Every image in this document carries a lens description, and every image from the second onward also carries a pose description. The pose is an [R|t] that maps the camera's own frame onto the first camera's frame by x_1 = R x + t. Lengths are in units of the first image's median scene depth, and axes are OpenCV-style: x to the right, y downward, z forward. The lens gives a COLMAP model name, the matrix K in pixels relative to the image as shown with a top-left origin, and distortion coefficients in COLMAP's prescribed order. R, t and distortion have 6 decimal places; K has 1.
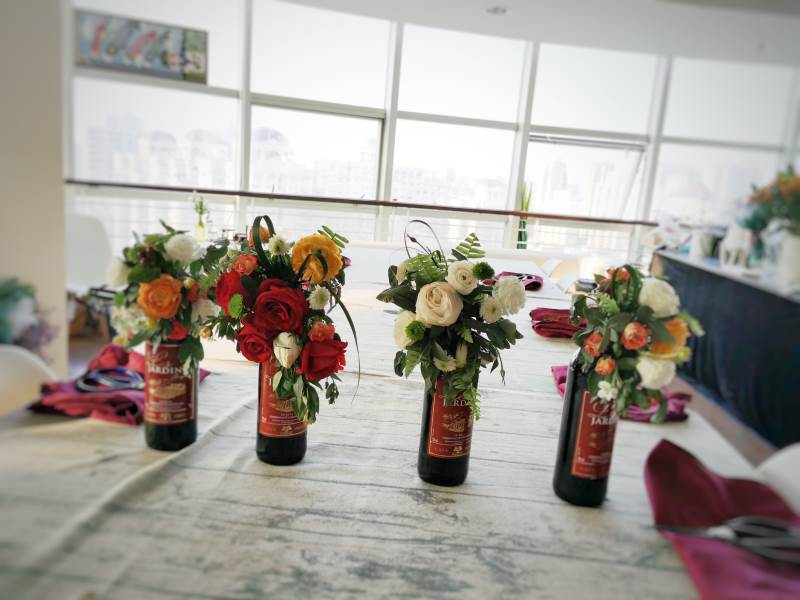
lens RADIAL K [[619.9, 0, 400.0], [0, 619.9, 300.0], [0, 0, 1]] dist [0.065948, -0.091496]
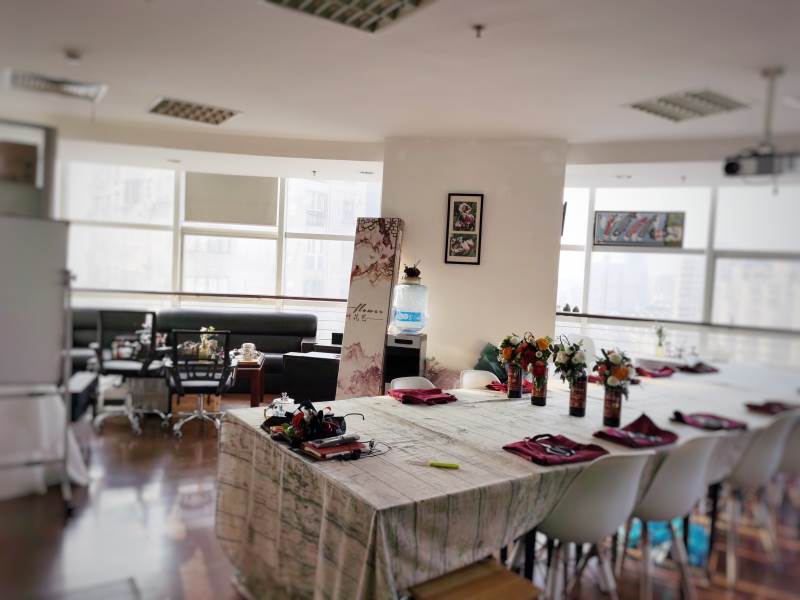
lens RADIAL K [[619.9, 0, 400.0], [0, 619.9, 300.0], [0, 0, 1]] dist [0.065948, -0.091496]
pose [[0.639166, -0.007048, -0.769037, 0.379904], [-0.145497, 0.980792, -0.129915, 0.048915], [0.755180, 0.194929, 0.625863, -0.348850]]
